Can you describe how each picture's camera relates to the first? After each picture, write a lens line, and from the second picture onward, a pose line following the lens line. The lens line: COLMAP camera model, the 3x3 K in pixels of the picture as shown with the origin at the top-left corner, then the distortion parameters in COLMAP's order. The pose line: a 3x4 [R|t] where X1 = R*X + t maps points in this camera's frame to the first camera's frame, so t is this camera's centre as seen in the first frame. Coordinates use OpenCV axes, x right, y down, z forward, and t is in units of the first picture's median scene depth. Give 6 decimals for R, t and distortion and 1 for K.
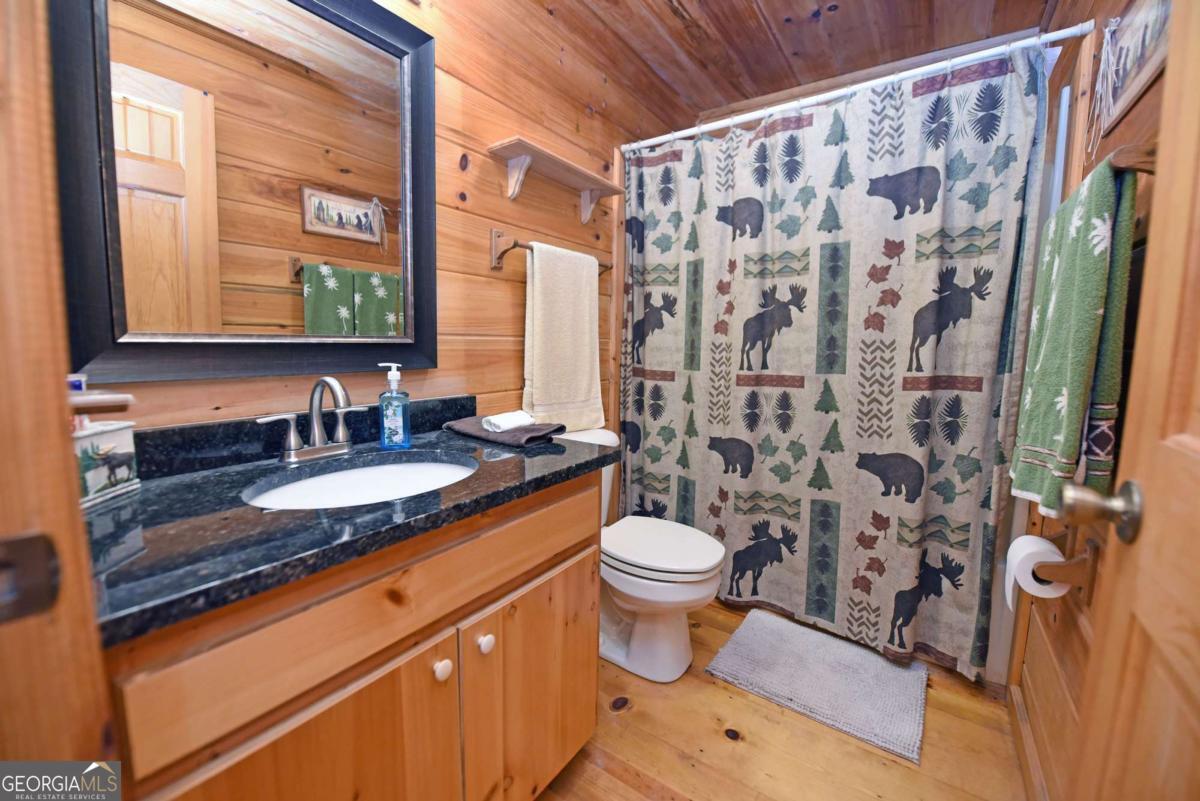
lens RADIAL K [[477.7, 0, 604.9], [0, 477.7, 393.3], [0, 0, 1]] dist [-0.014361, -0.003691]
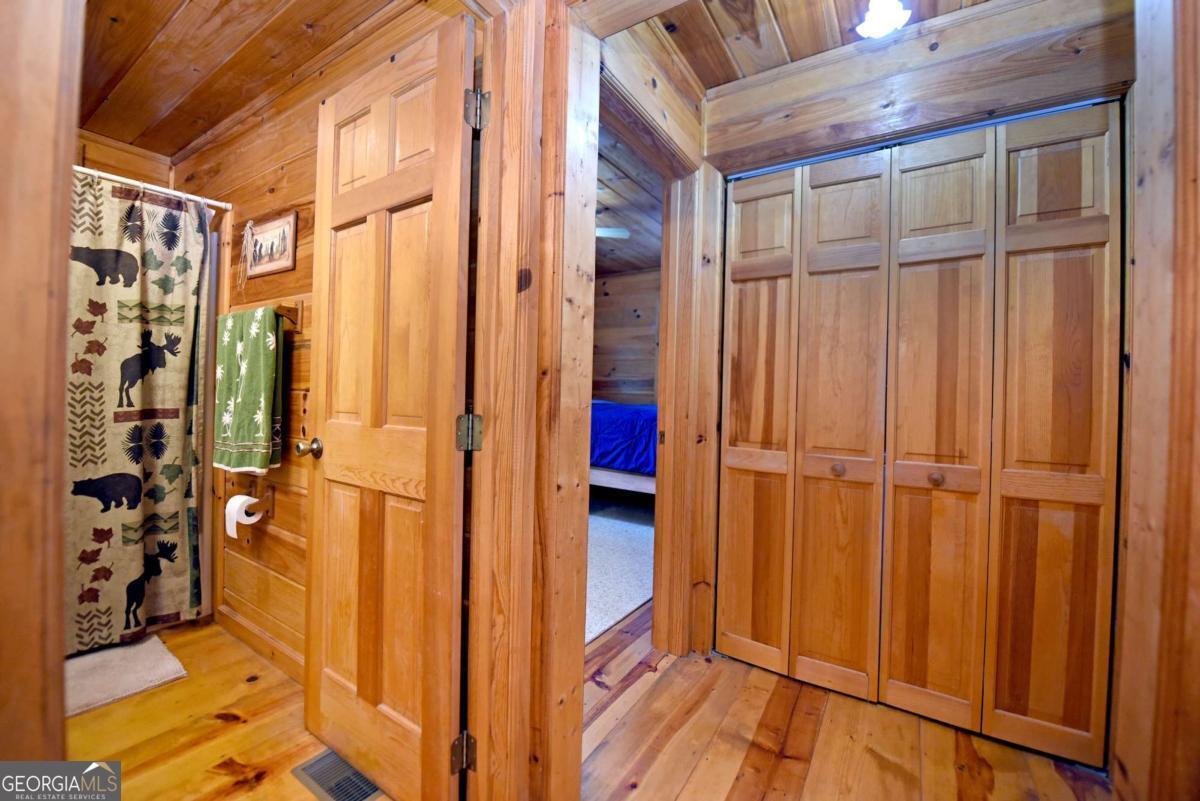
lens RADIAL K [[477.7, 0, 604.9], [0, 477.7, 393.3], [0, 0, 1]] dist [-0.014361, -0.003691]
pose [[-0.029224, -0.019652, 0.999380, -0.661411], [0.082174, 0.996375, 0.021996, -0.004323], [-0.996189, 0.082766, -0.027503, -0.265582]]
